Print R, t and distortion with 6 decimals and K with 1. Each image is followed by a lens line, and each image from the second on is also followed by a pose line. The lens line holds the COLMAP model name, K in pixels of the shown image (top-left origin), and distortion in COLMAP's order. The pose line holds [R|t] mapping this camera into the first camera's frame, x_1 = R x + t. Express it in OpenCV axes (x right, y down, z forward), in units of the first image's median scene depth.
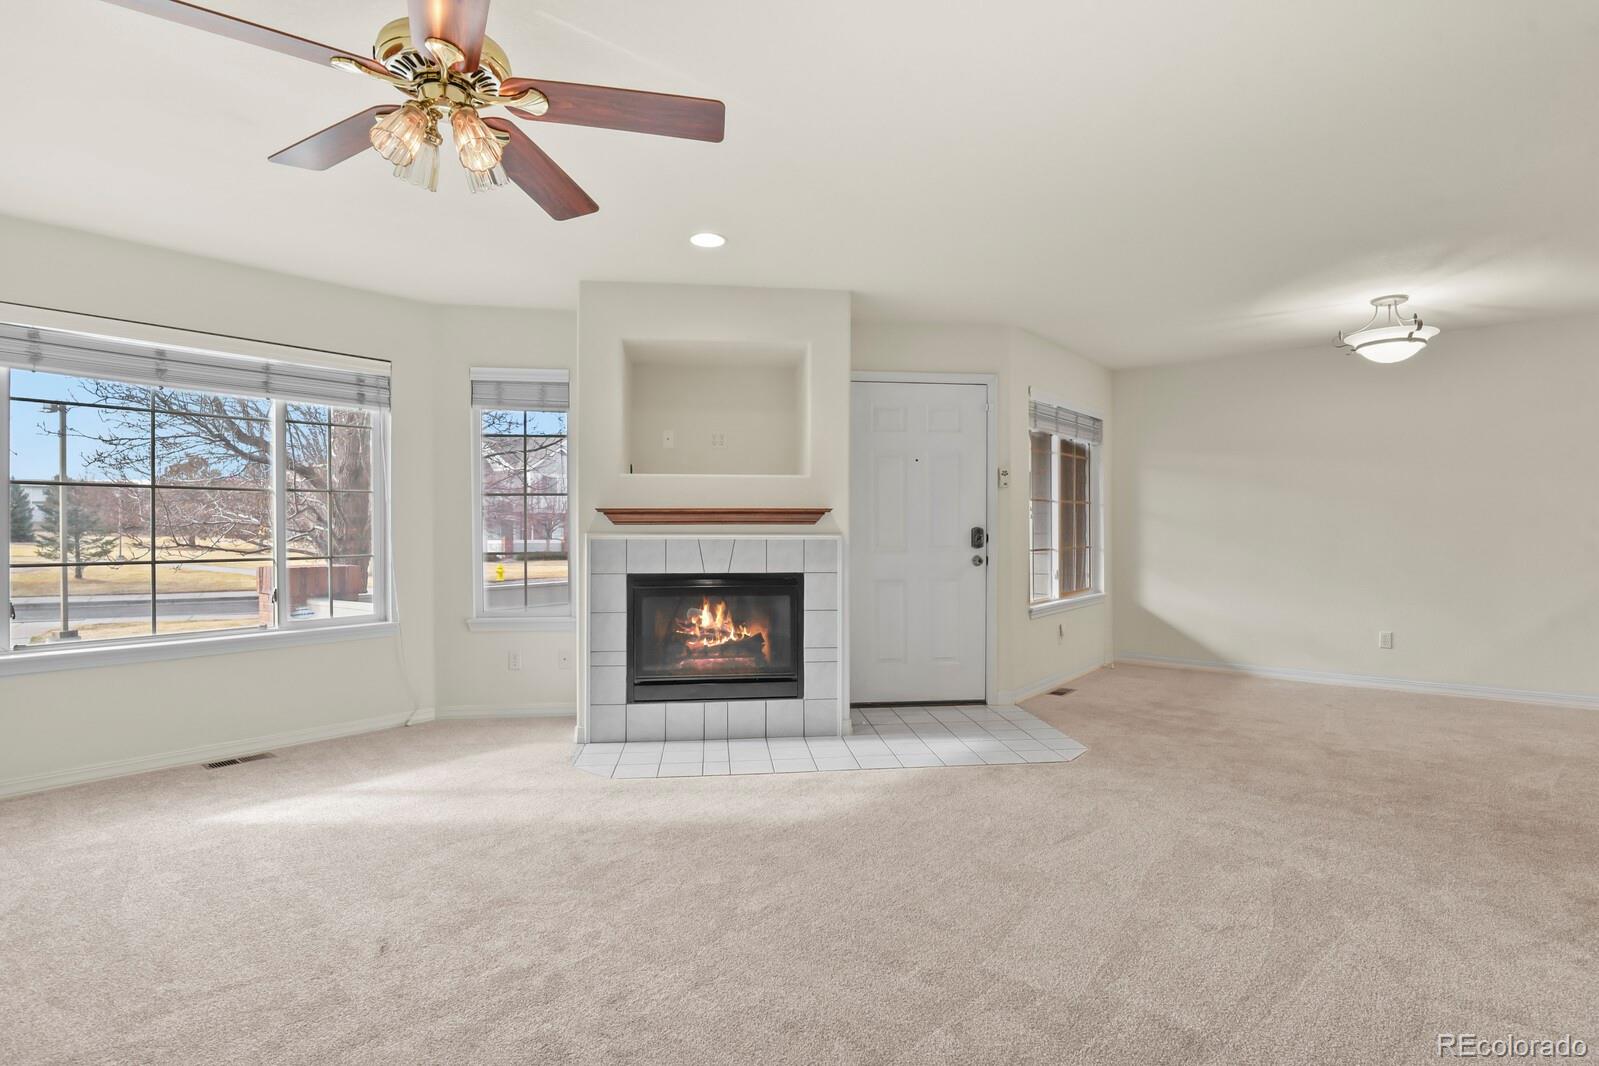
lens RADIAL K [[775.0, 0, 794.1], [0, 775.0, 525.9], [0, 0, 1]] dist [-0.028432, -0.000402]
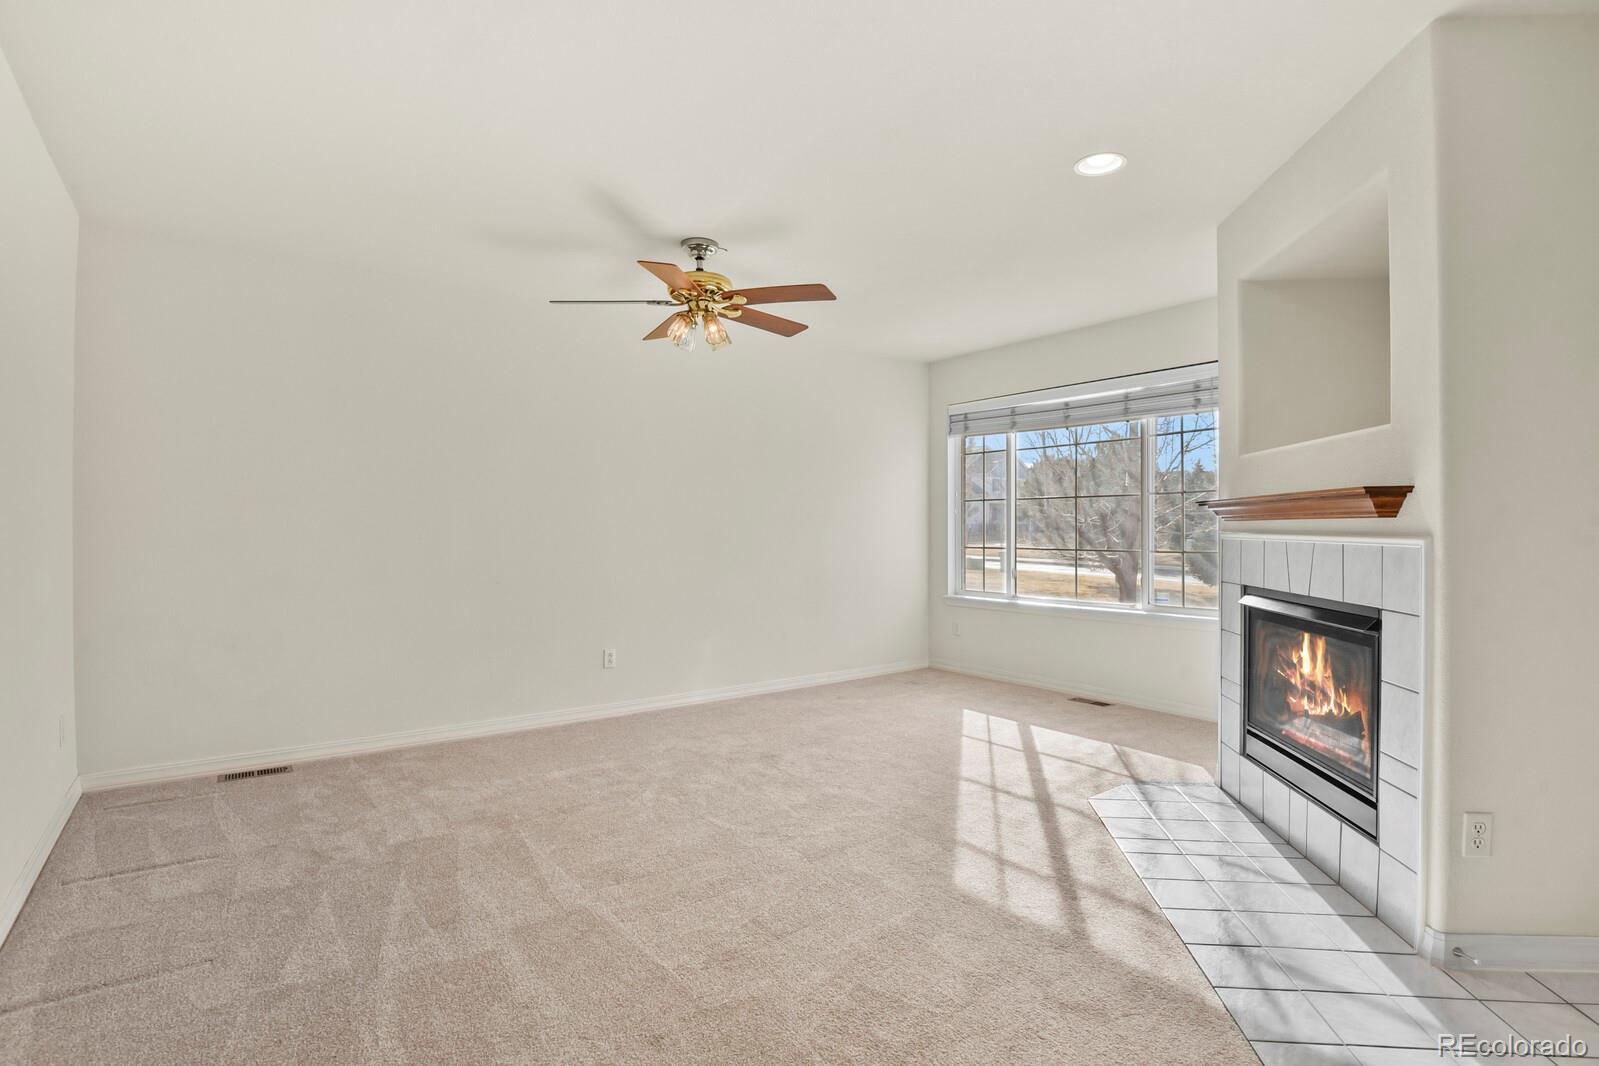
lens RADIAL K [[775.0, 0, 804.7], [0, 775.0, 537.0], [0, 0, 1]] dist [-0.028432, -0.000402]
pose [[-0.244197, 0.011227, -0.969661, 0.606865], [-0.002851, 0.999920, 0.012295, 0.006499], [0.969721, 0.005767, -0.244146, 0.744772]]
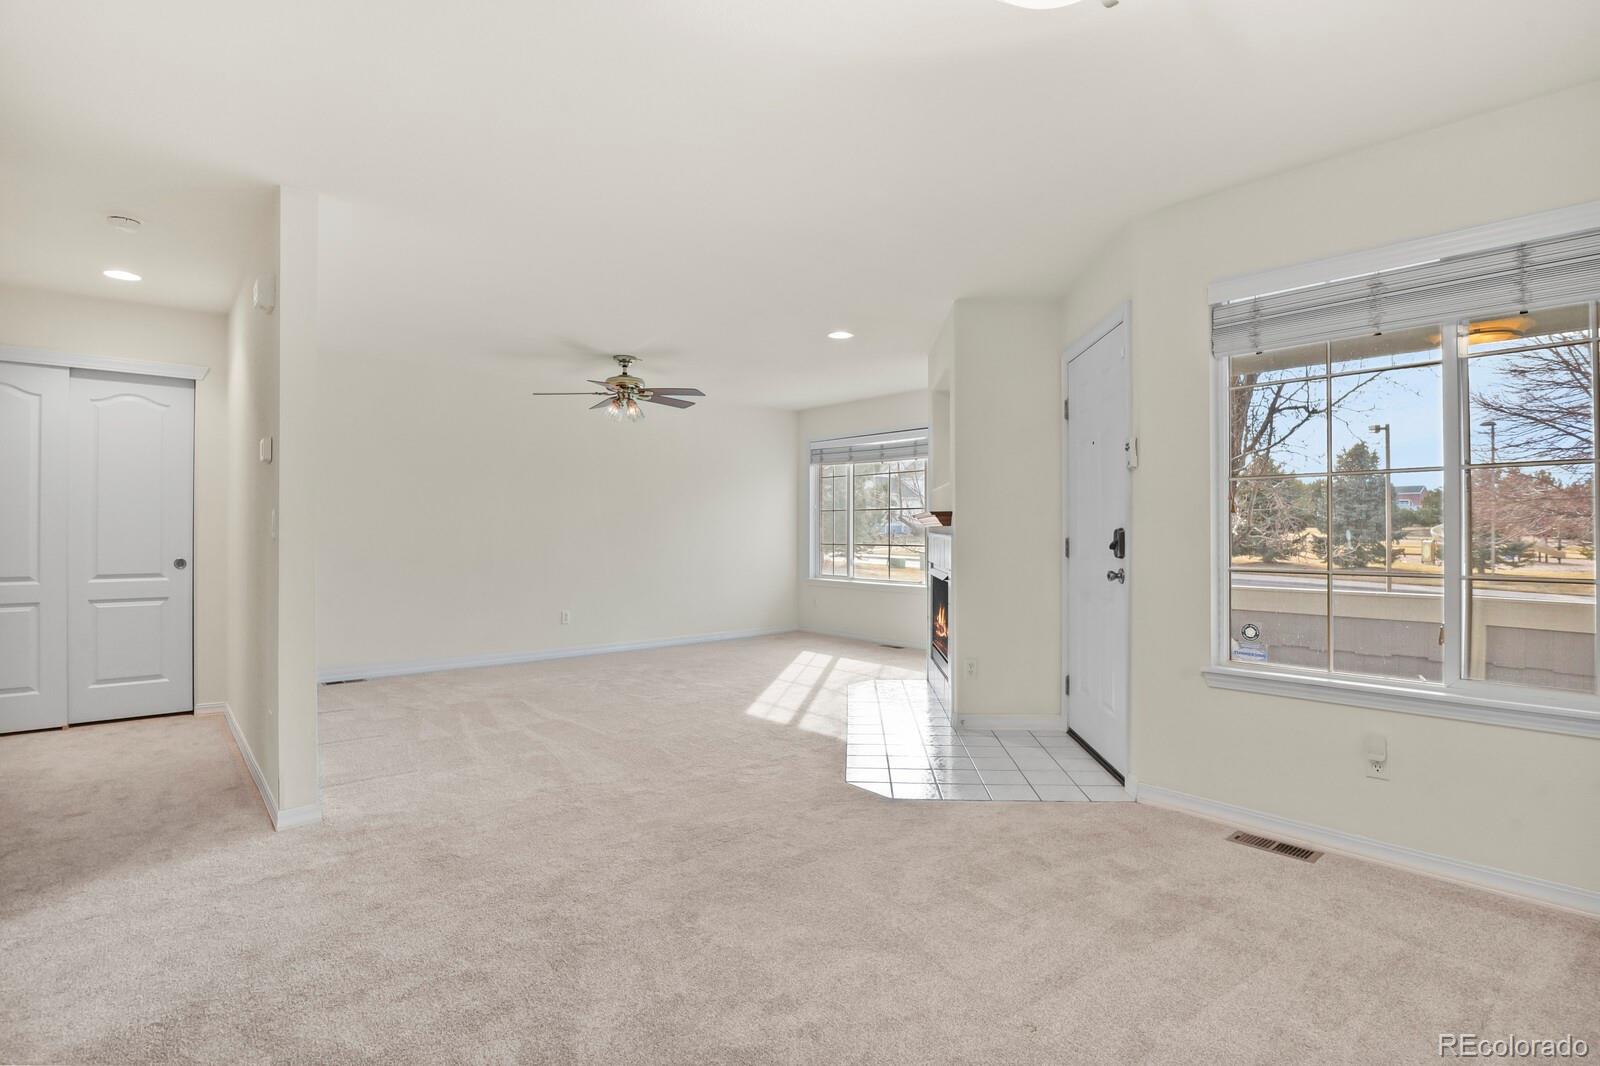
lens RADIAL K [[775.5, 0, 805.1], [0, 775.5, 526.4], [0, 0, 1]] dist [-0.028432, -0.000402]
pose [[-0.174660, -0.004626, -0.984618, 1.132832], [-0.003010, 0.999987, -0.004164, 0.004907], [0.984624, 0.002237, -0.174672, 0.992126]]
